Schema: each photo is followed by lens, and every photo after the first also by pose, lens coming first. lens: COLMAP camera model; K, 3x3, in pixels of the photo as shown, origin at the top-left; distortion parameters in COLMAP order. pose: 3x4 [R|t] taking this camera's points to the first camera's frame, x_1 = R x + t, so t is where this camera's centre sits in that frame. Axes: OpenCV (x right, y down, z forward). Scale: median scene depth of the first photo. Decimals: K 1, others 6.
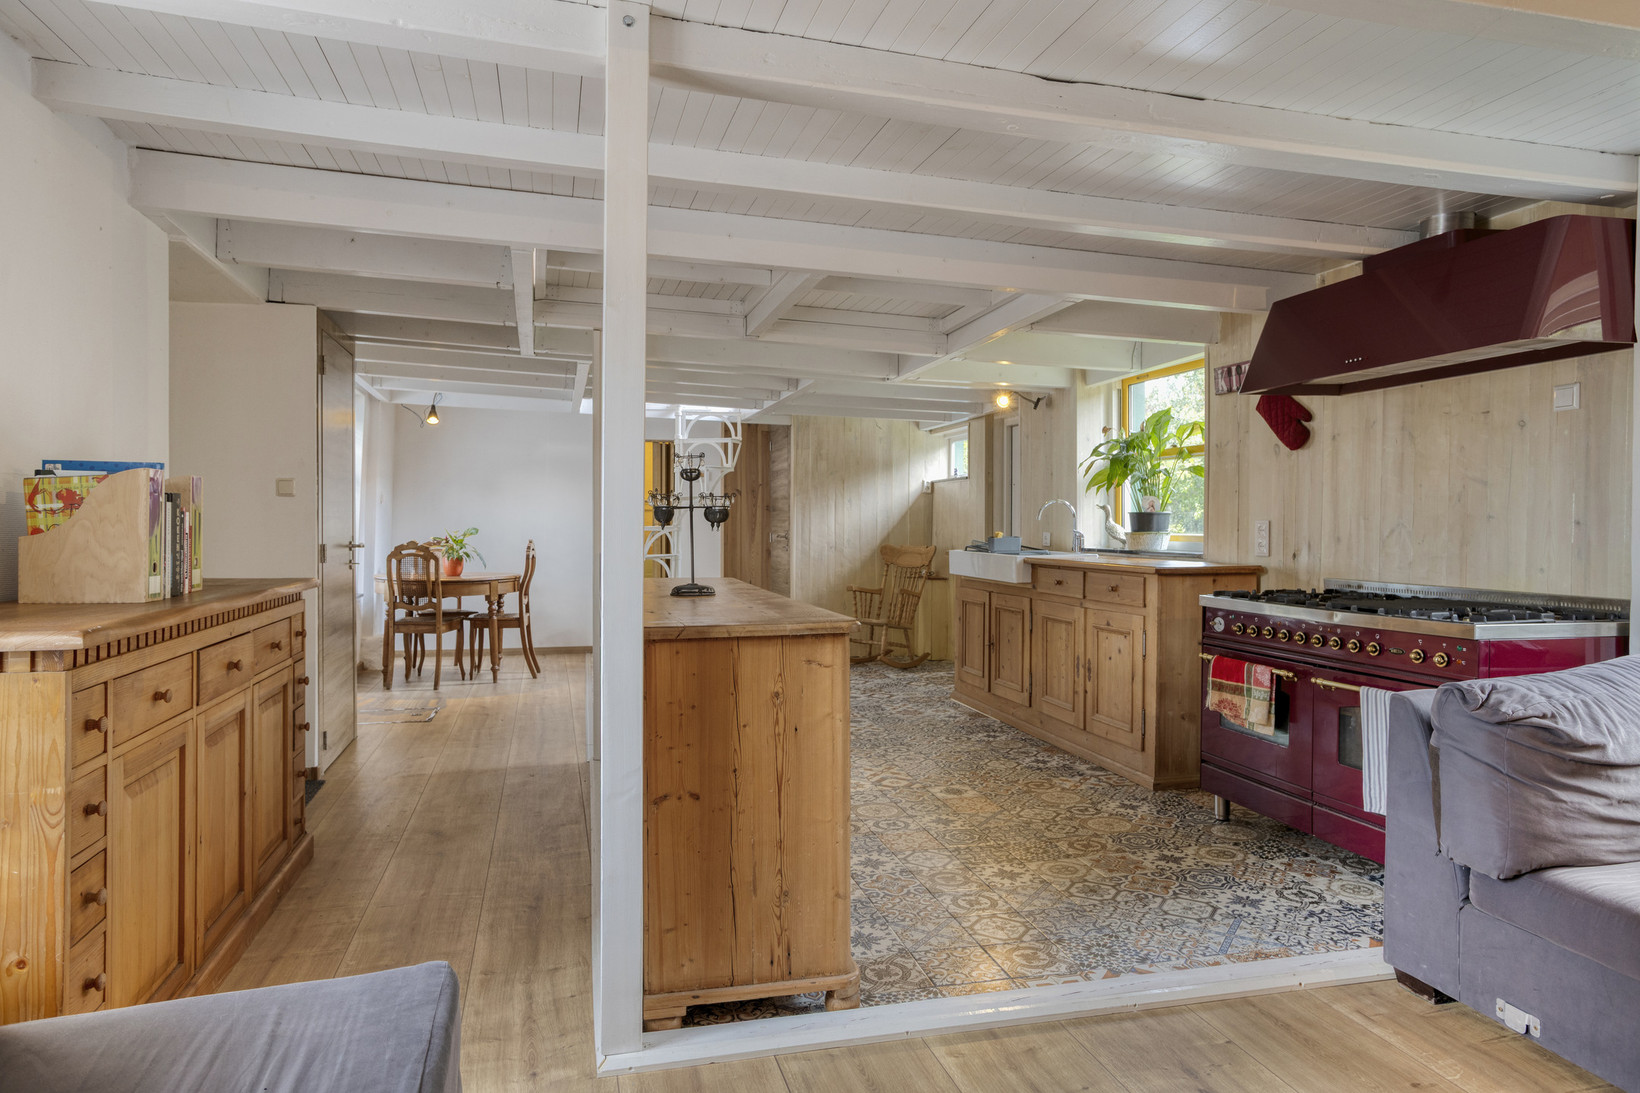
lens RADIAL K [[992.8, 0, 820.0], [0, 992.8, 546.5], [0, 0, 1]] dist [-0.051261, 0.058156]
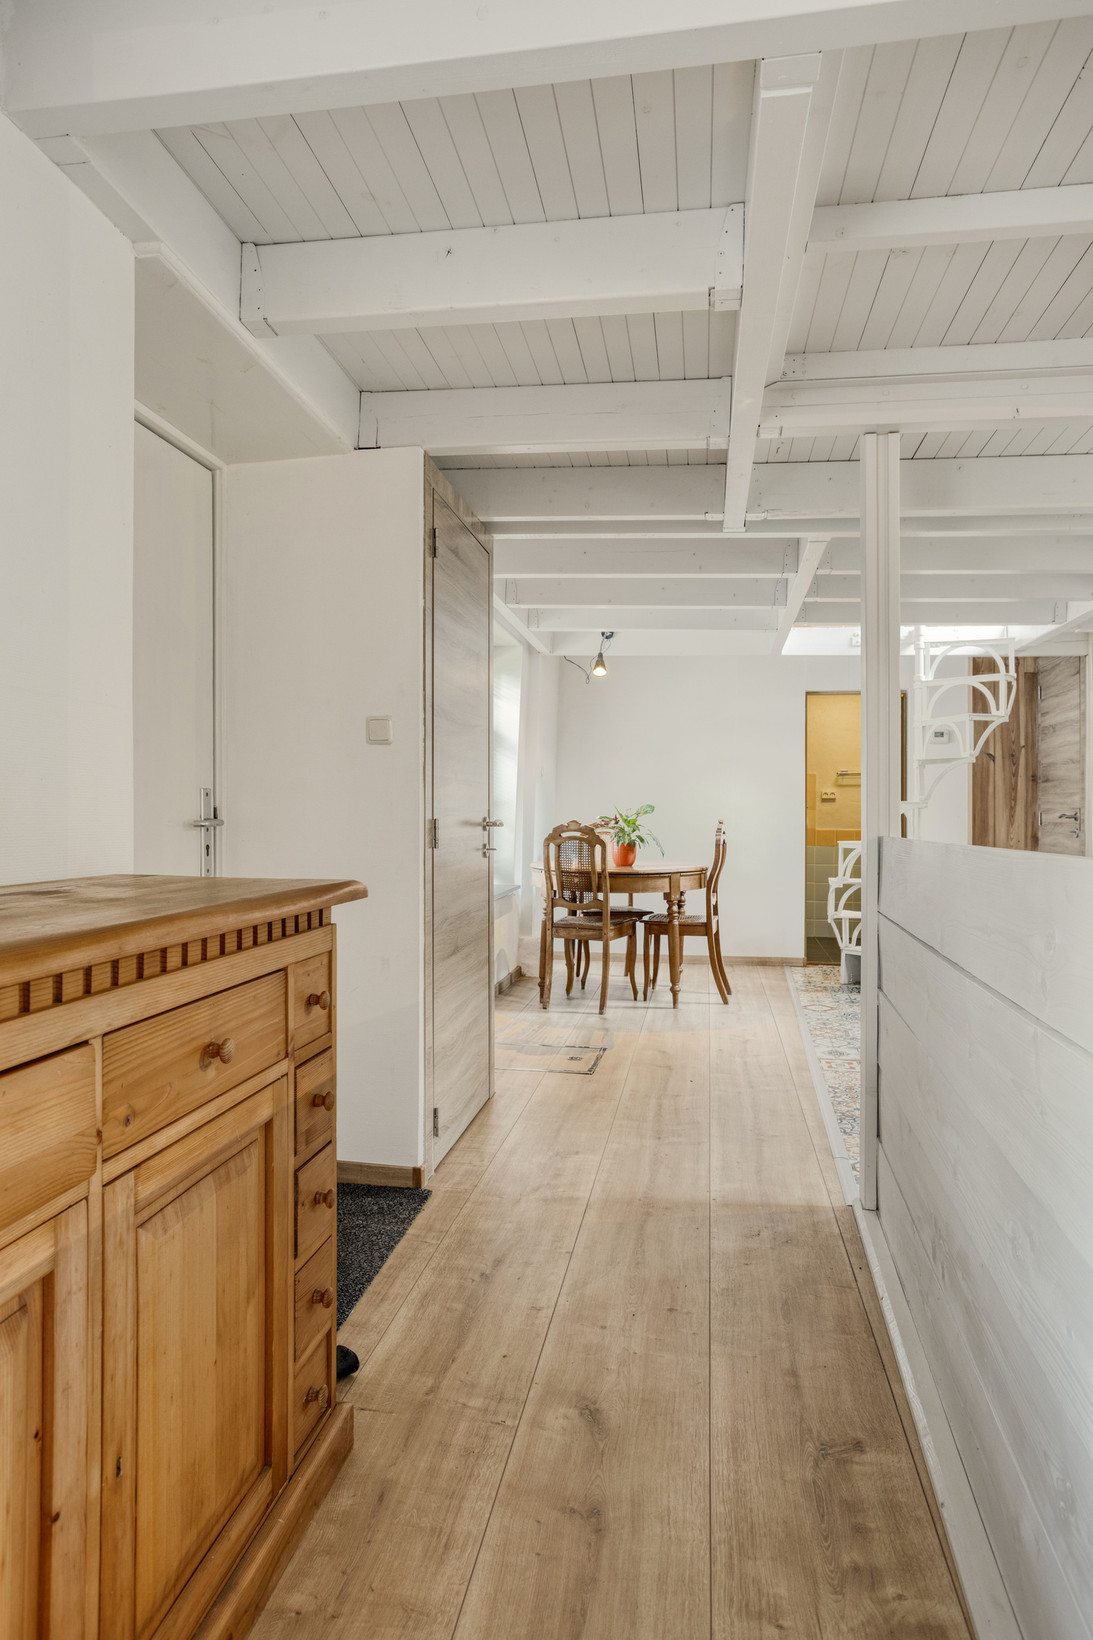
lens RADIAL K [[956.3, 0, 546.5], [0, 956.3, 820.0], [0, 0, 1]] dist [-0.006500, -0.000199]
pose [[0.906815, -0.001980, -0.421523, -0.178946], [-0.004311, 0.999893, -0.013970, 0.006952], [0.421506, 0.014485, 0.906710, 0.476161]]
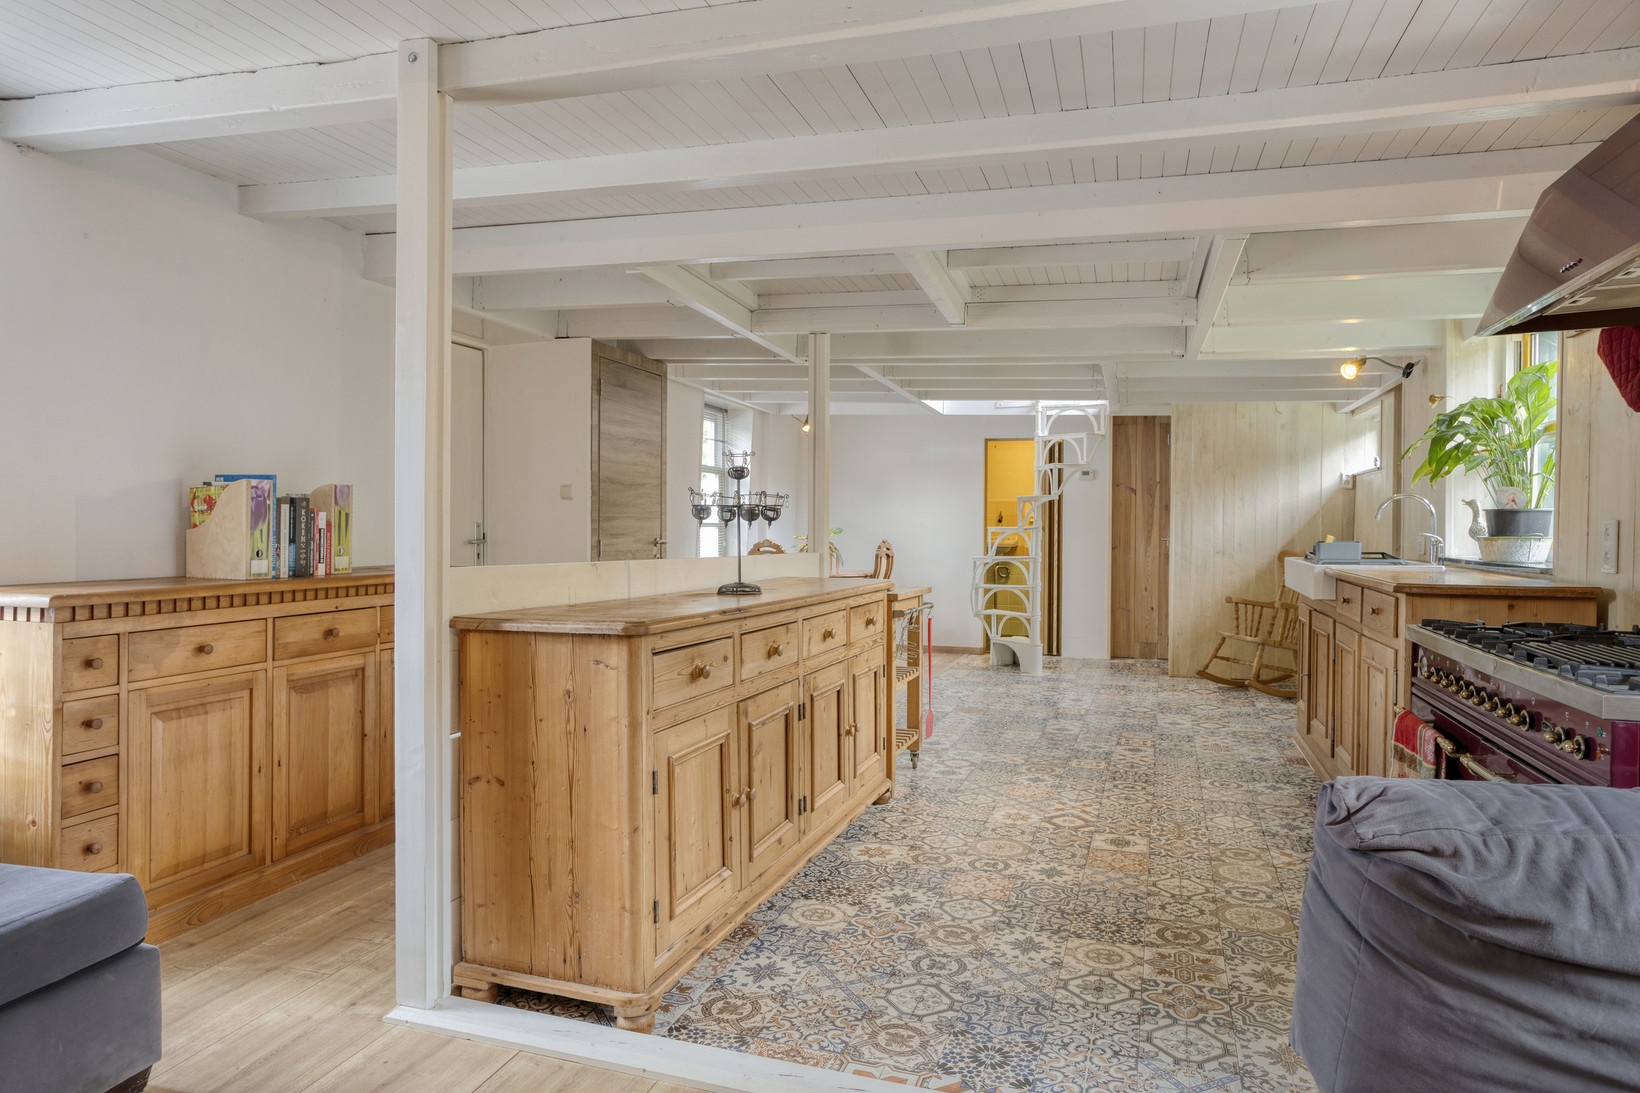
lens RADIAL K [[992.8, 0, 820.0], [0, 992.8, 546.5], [0, 0, 1]] dist [-0.051261, 0.058156]
pose [[0.843163, 0.014038, -0.537475, 0.361023], [-0.015309, 0.999881, 0.002100, -0.001507], [0.537440, 0.006458, 0.843277, 0.153900]]
